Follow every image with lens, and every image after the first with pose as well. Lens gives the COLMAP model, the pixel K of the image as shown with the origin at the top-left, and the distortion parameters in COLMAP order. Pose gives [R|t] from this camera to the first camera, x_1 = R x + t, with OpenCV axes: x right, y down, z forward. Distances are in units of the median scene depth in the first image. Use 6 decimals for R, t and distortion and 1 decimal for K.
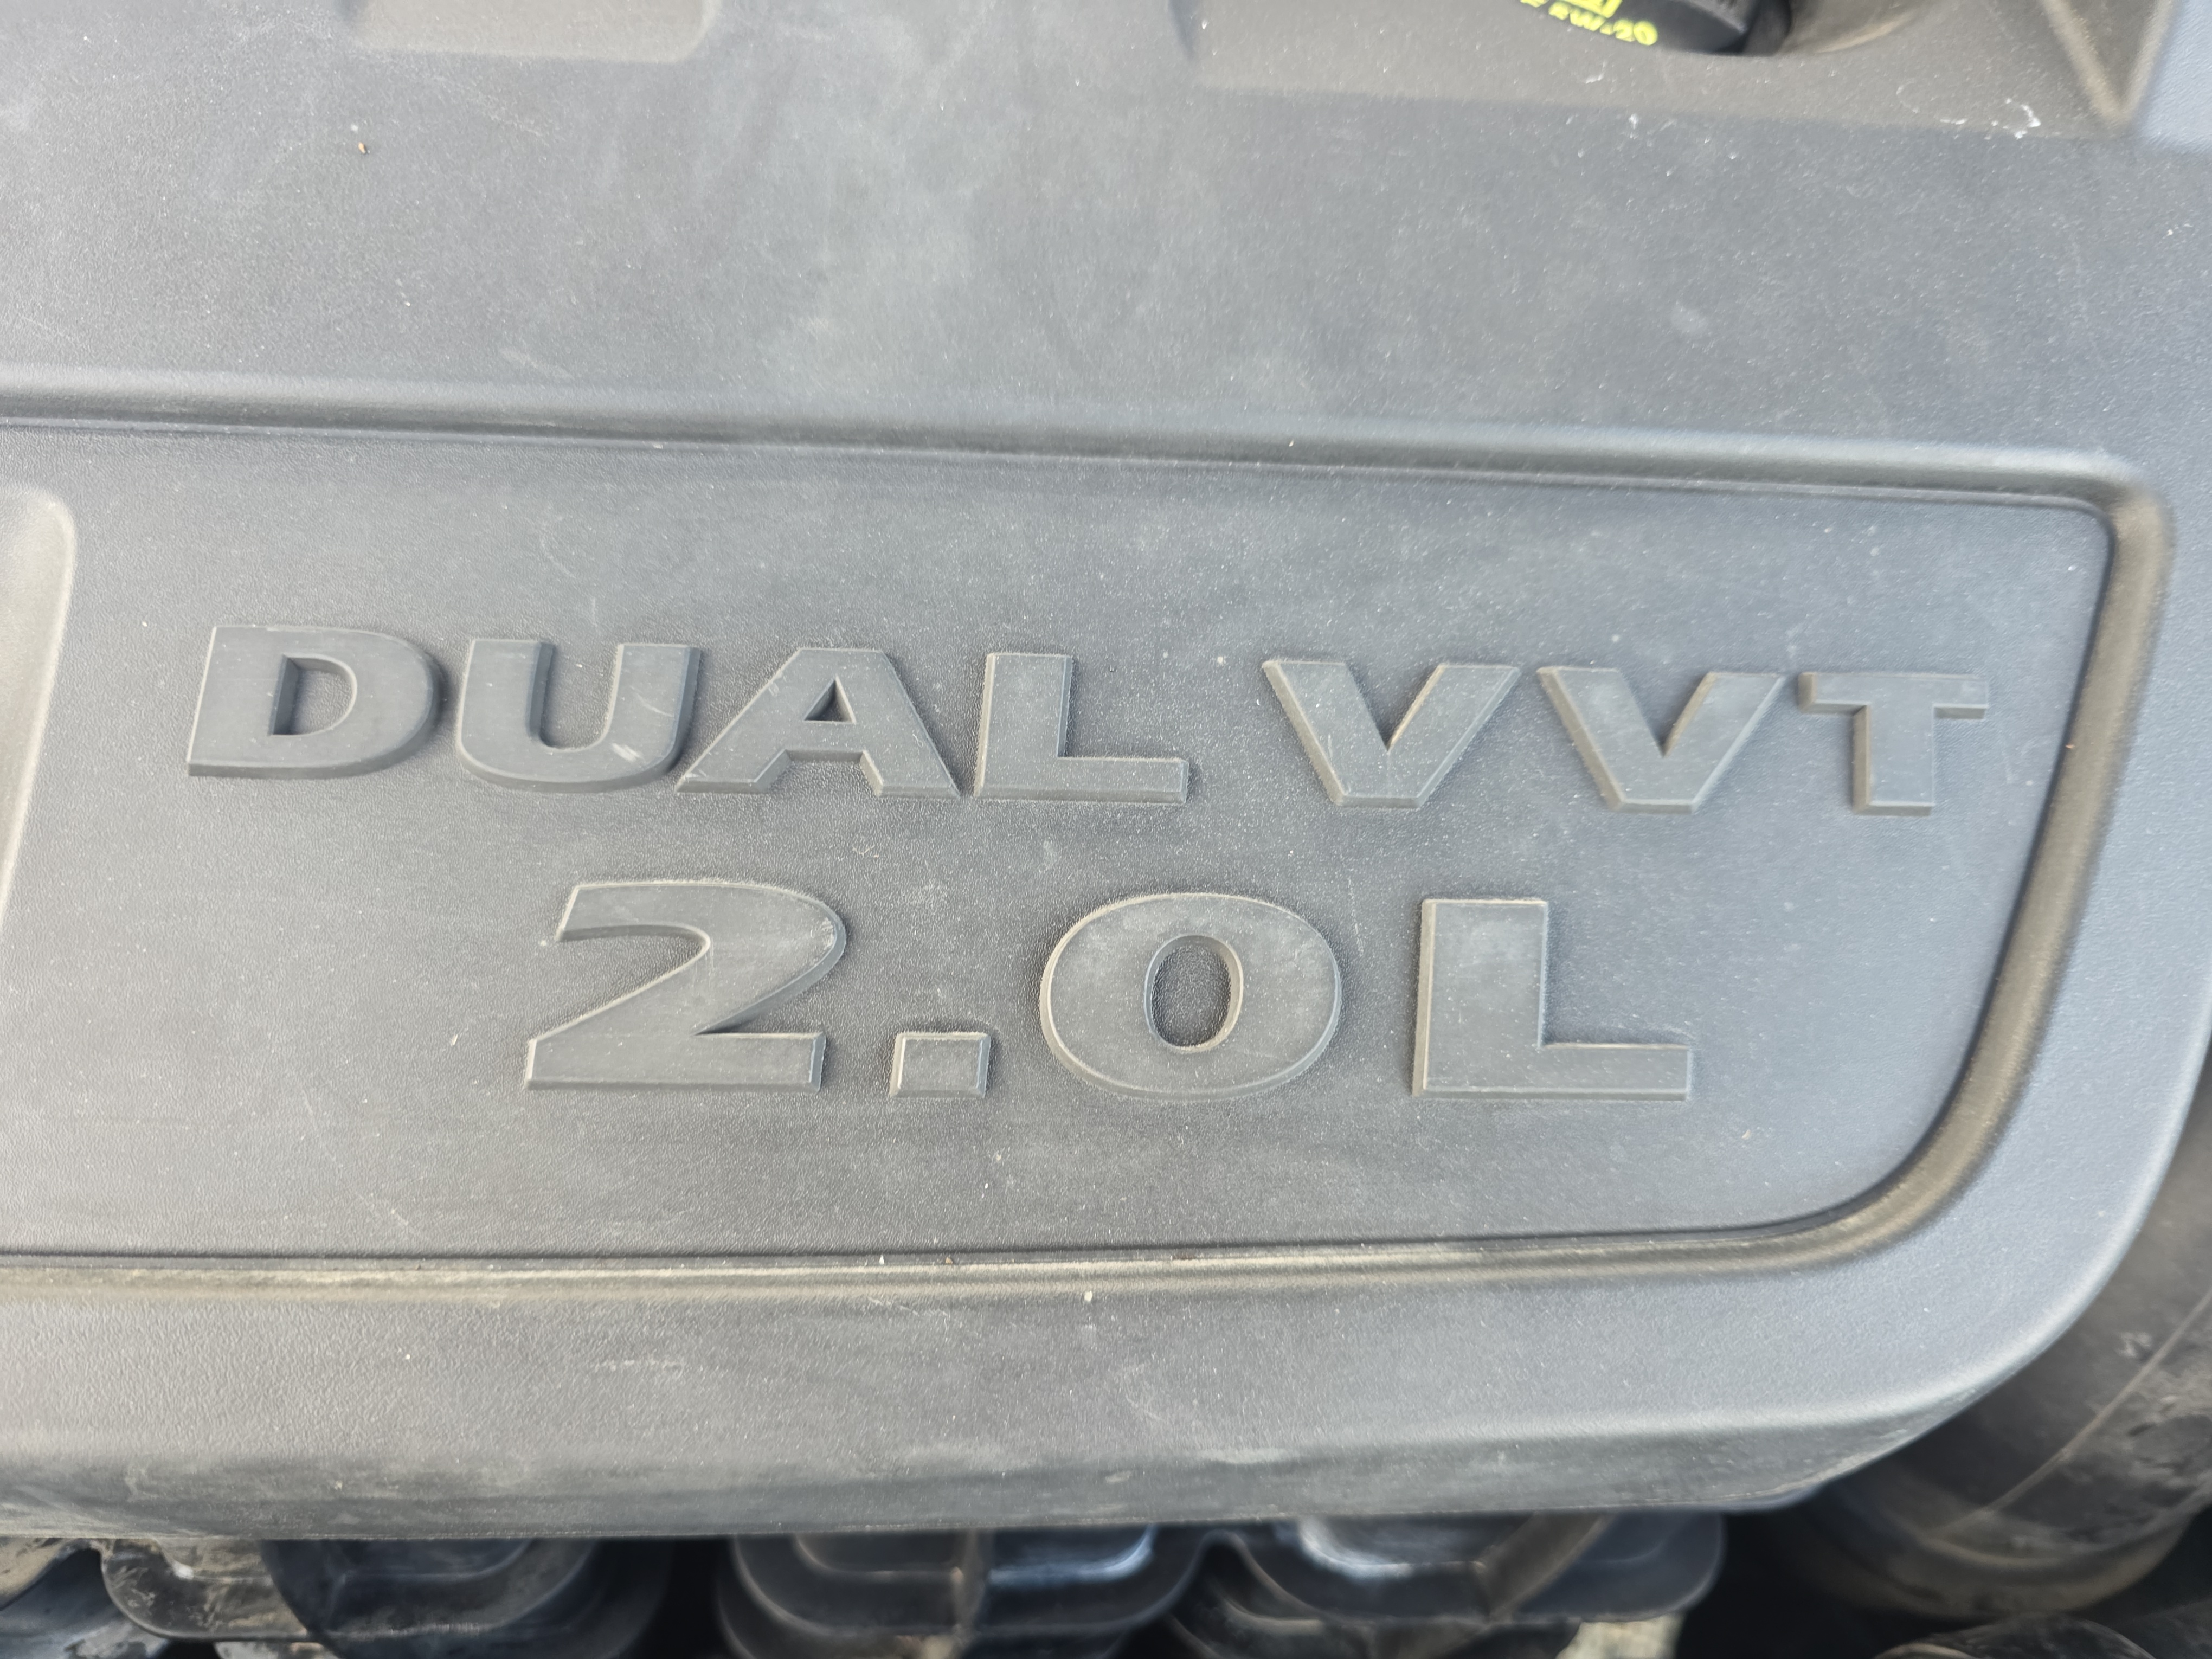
lens RADIAL K [[1564.1, 0, 1105.1], [0, 1564.1, 828.9], [0, 0, 1]] dist [0.038768, -0.032743]
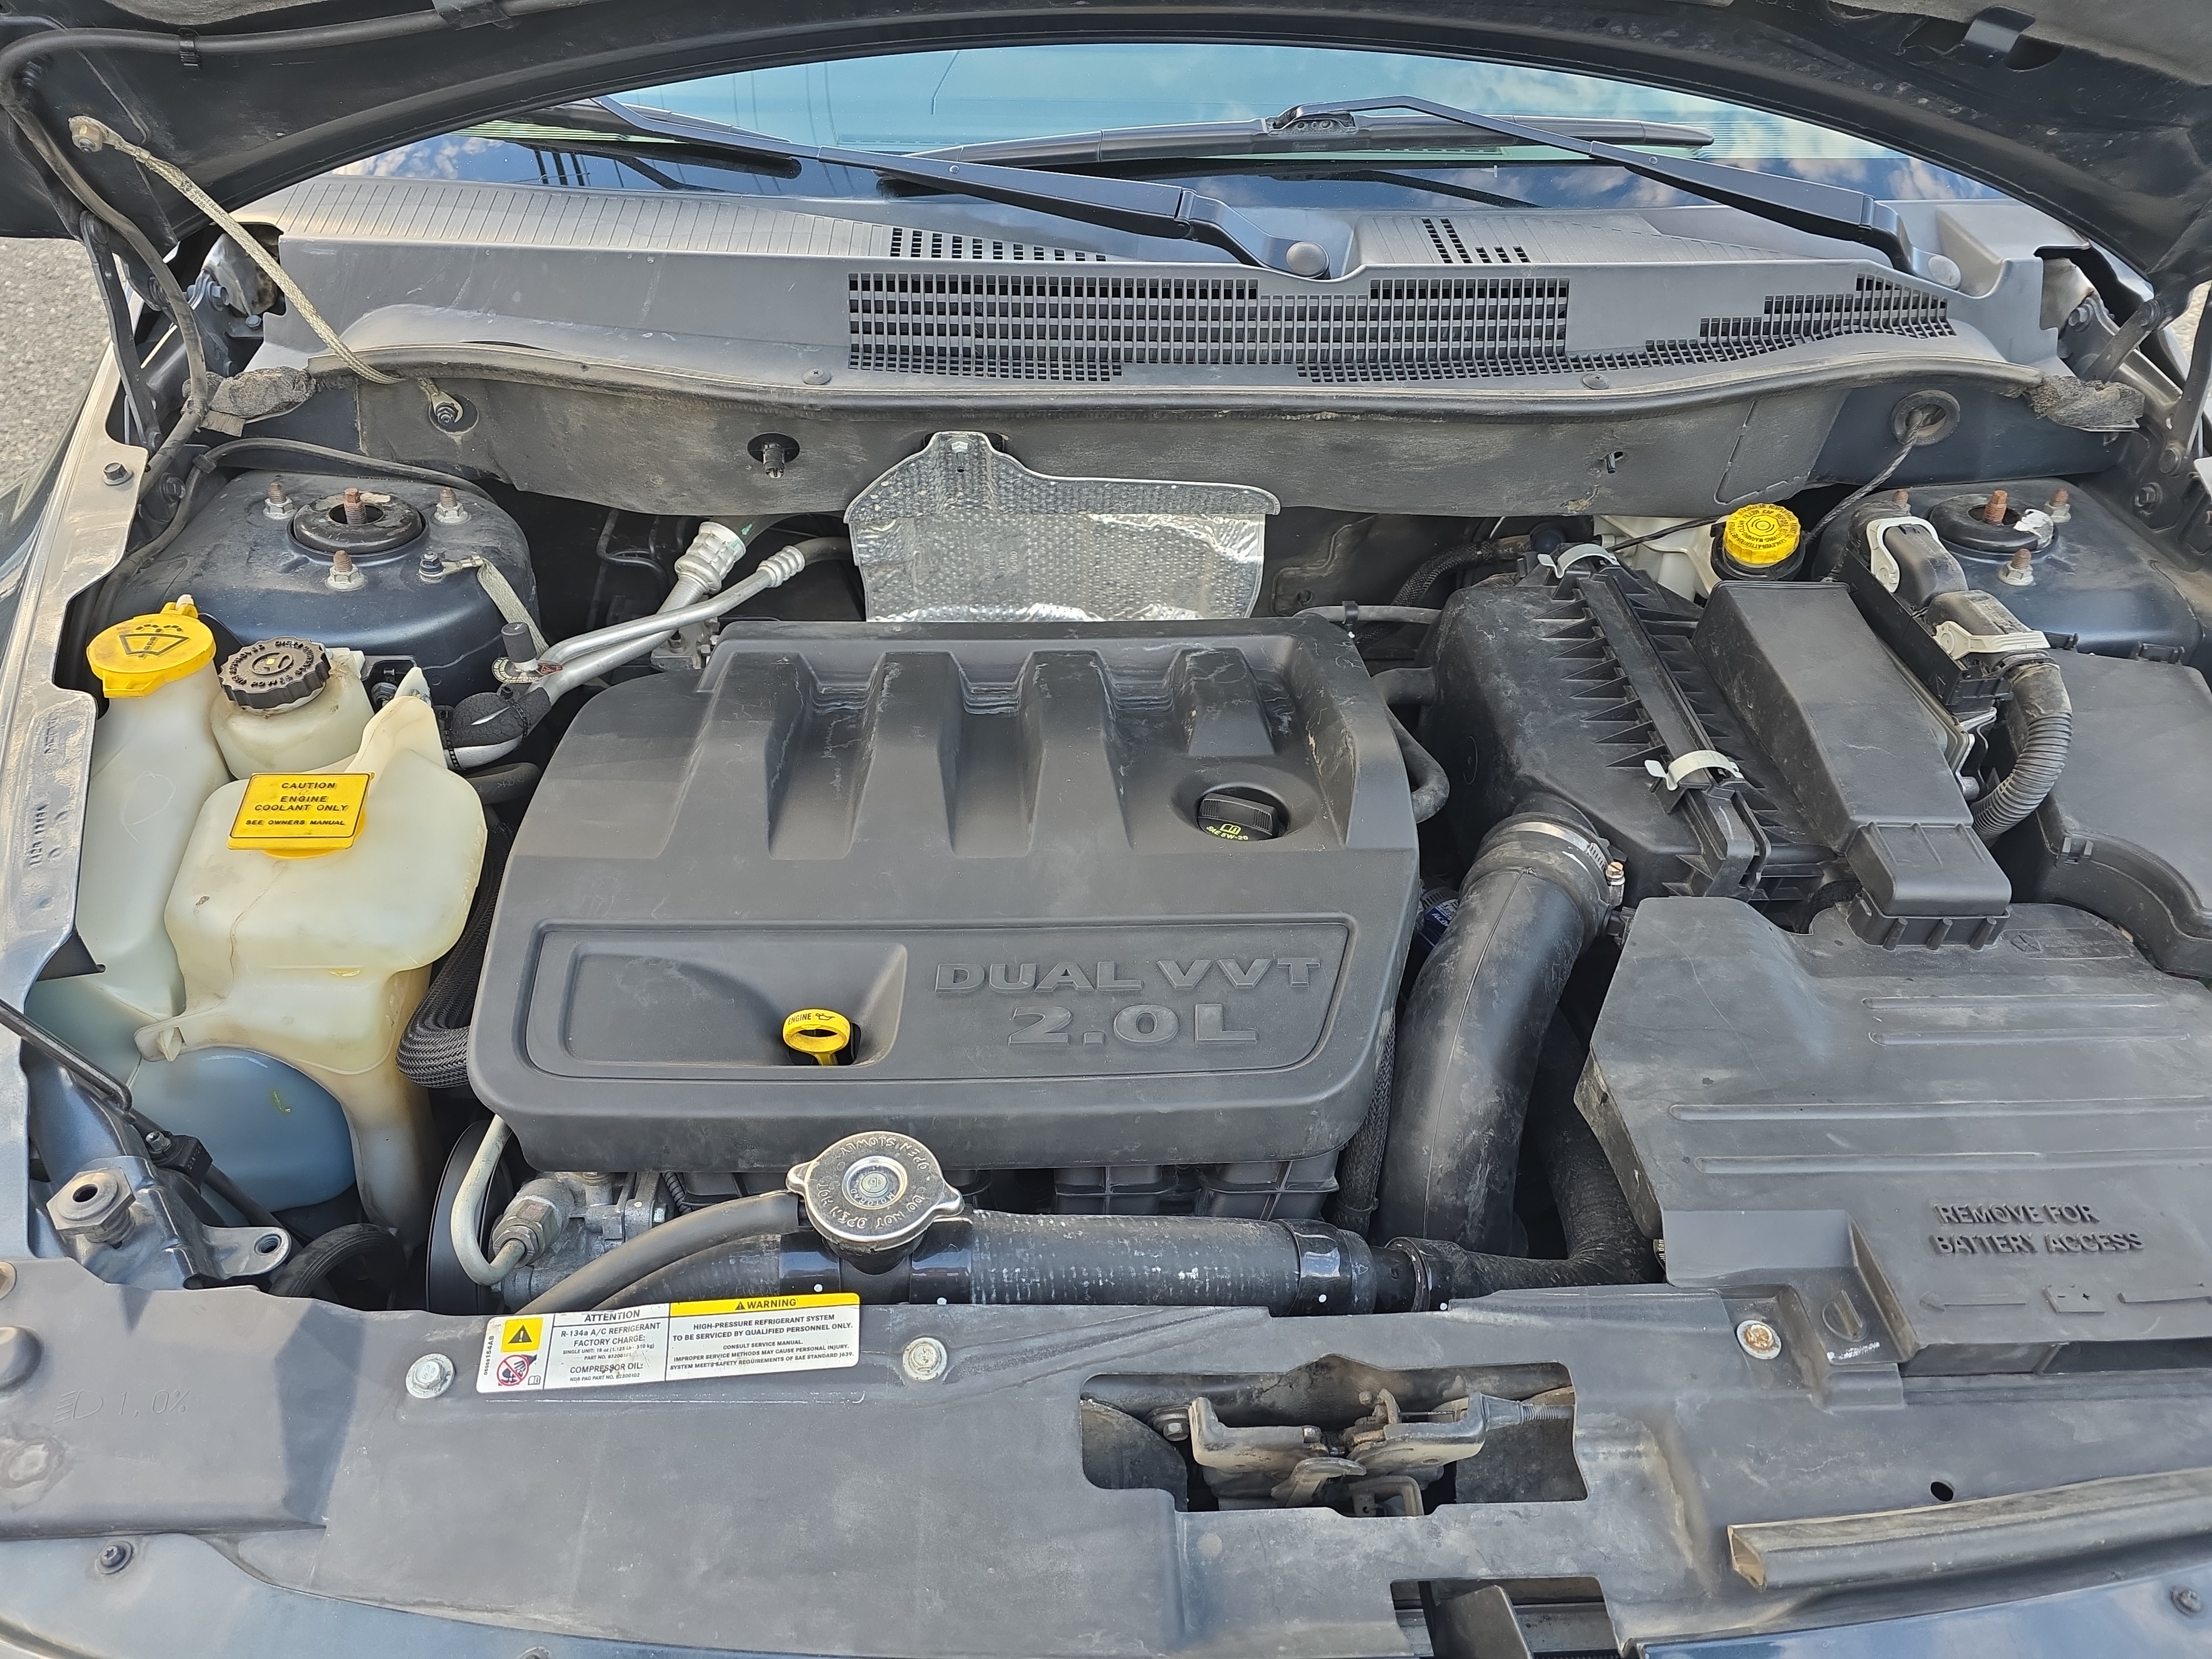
lens RADIAL K [[1564.1, 0, 1103.9], [0, 1564.1, 830.7], [0, 0, 1]] dist [0.038768, -0.032743]
pose [[0.997452, -0.070344, -0.011864, 0.026702], [0.057415, 0.890307, -0.451726, 1.667565], [0.042339, 0.449894, 0.892078, -3.392492]]
